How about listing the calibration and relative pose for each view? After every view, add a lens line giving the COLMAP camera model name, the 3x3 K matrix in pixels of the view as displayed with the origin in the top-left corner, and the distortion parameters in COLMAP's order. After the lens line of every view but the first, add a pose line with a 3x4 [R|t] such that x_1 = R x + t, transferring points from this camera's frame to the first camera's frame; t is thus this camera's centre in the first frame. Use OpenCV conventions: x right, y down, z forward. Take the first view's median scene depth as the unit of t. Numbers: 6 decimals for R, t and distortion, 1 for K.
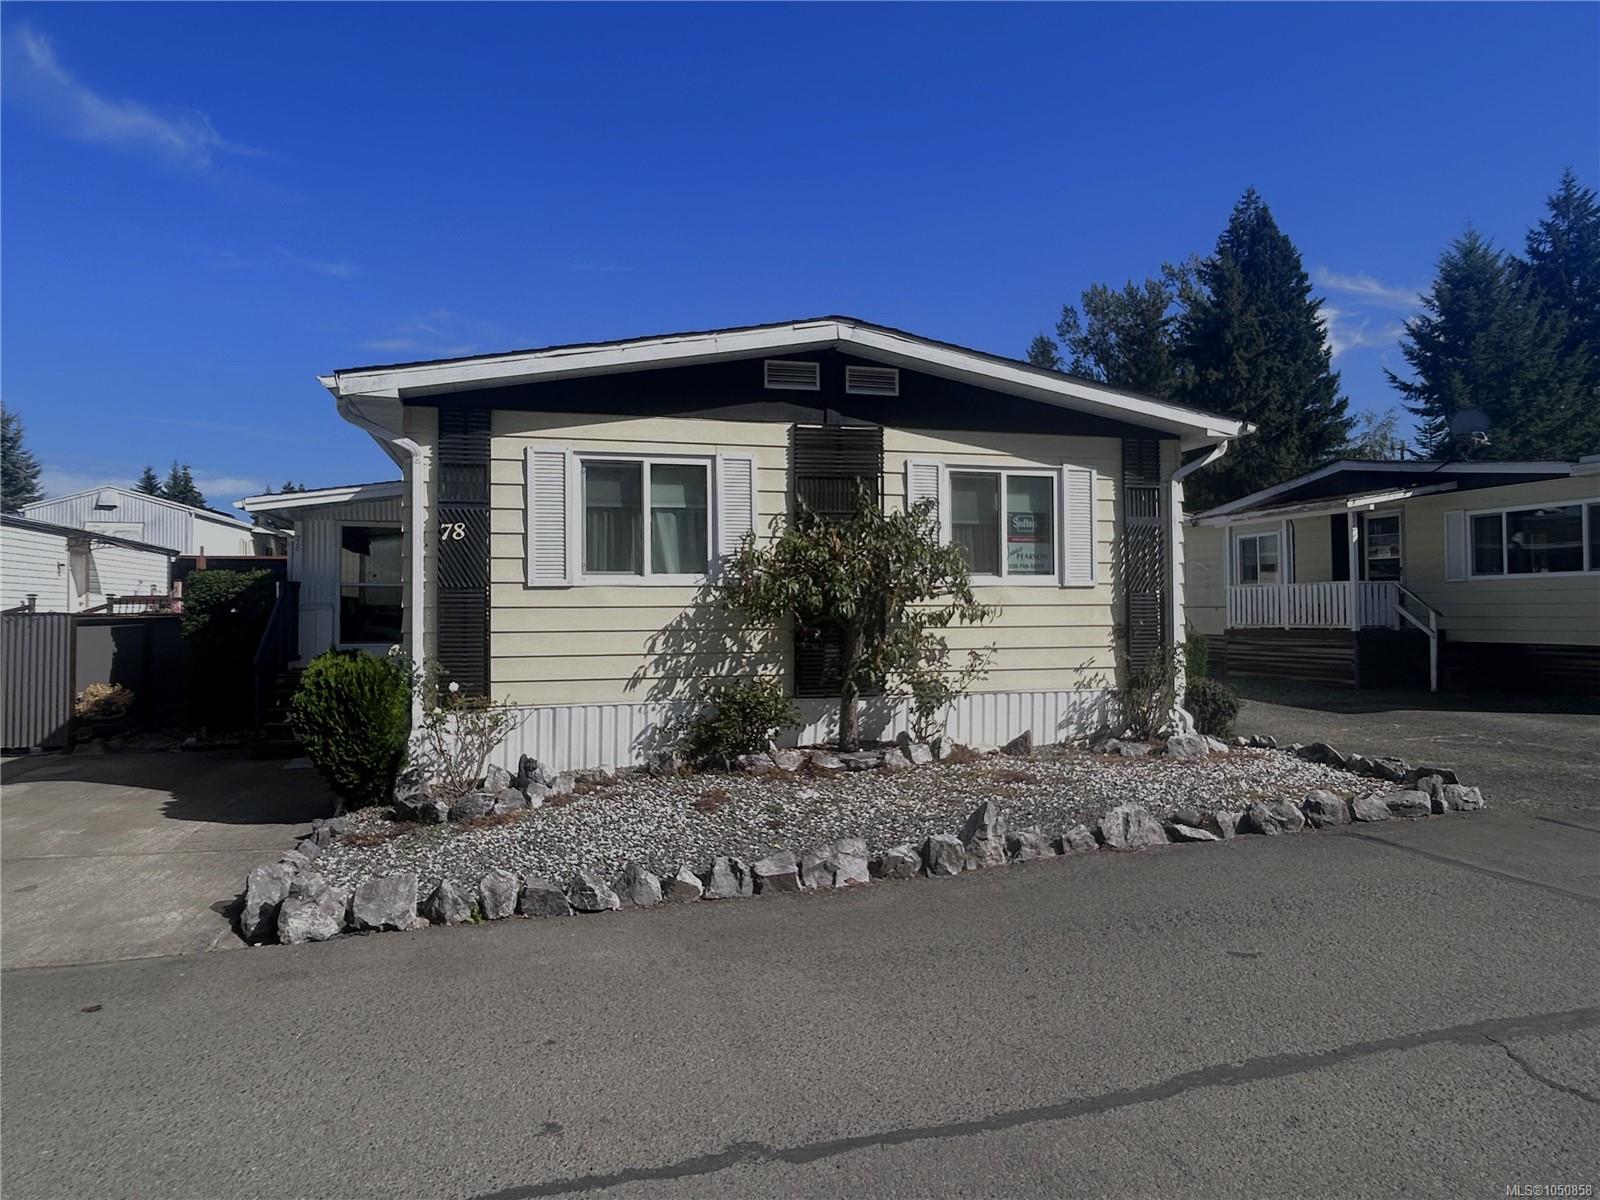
lens RADIAL K [[1003.1, 0, 800.0], [0, 1003.1, 600.0], [0, 0, 1]] dist [-0.000522, -0.001450]
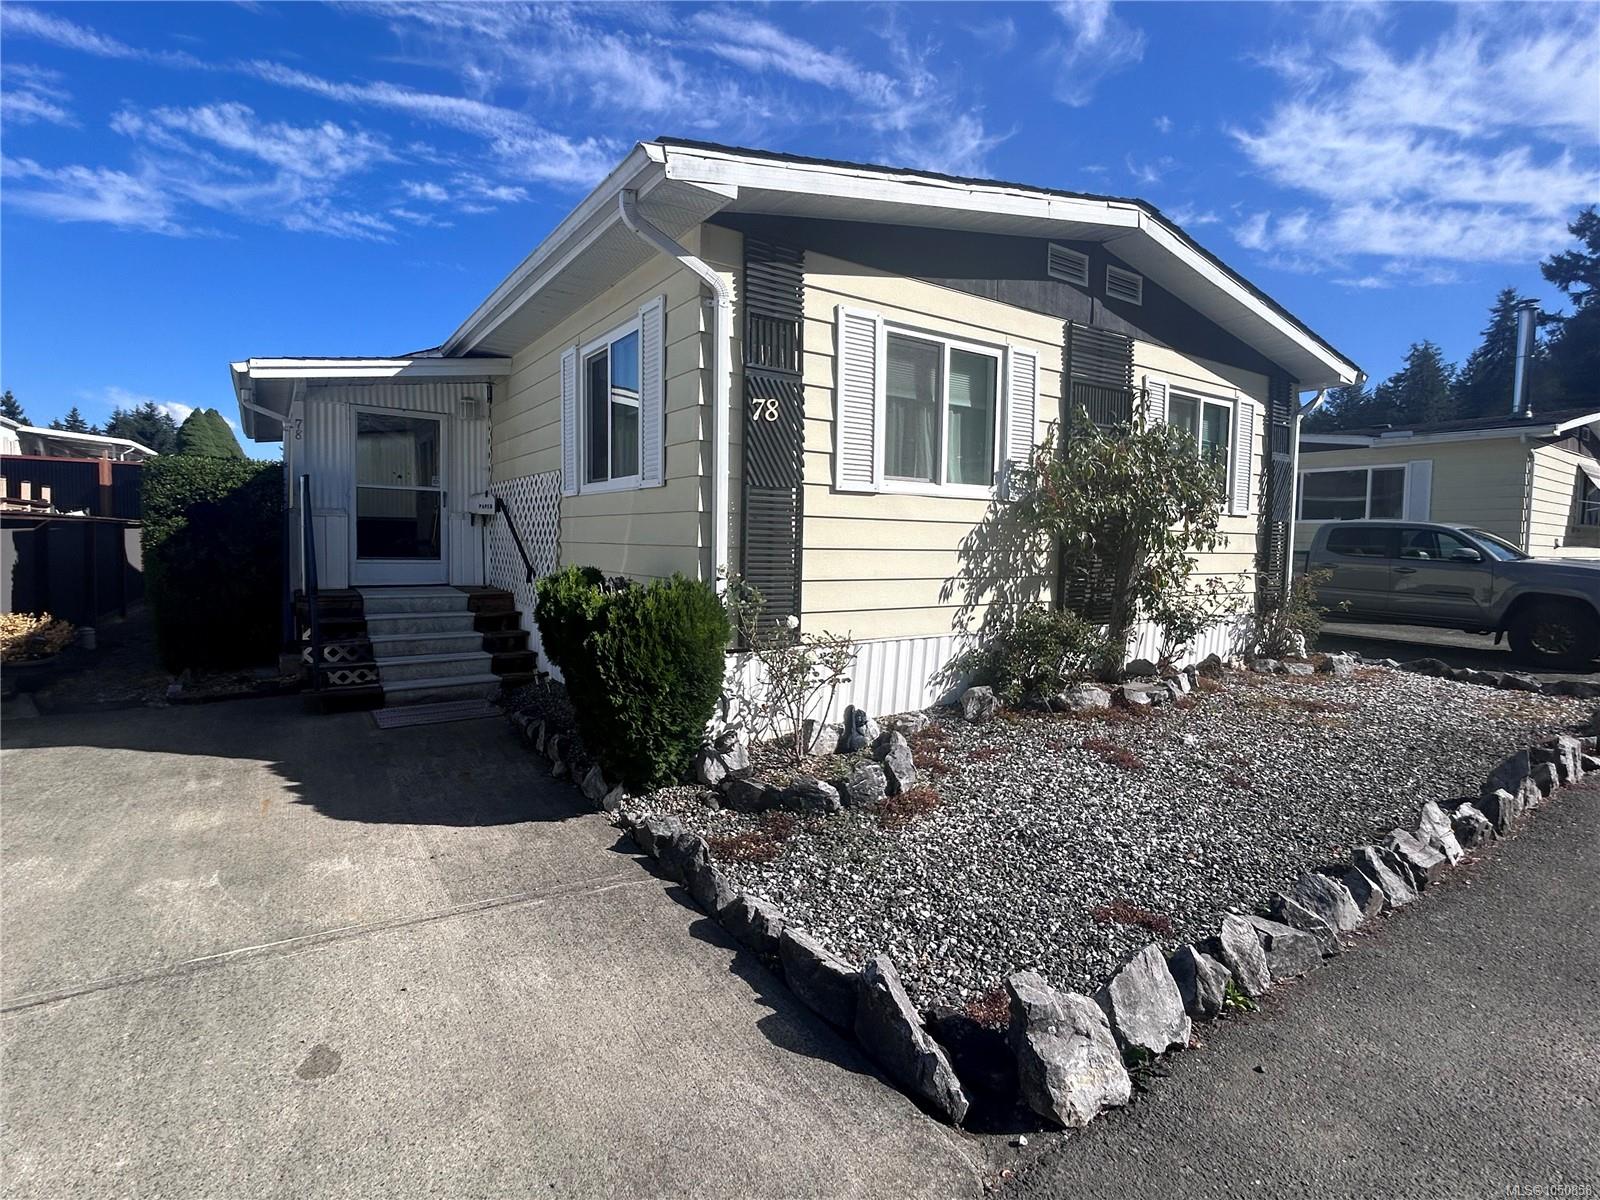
lens RADIAL K [[773.6, 0, 800.0], [0, 773.6, 600.0], [0, 0, 1]] dist [0.000816, -0.000883]
pose [[0.941998, -0.005997, 0.335564, -0.485074], [-0.024829, 0.995855, 0.087496, 0.019073], [-0.334698, -0.090753, 0.937945, 0.424085]]
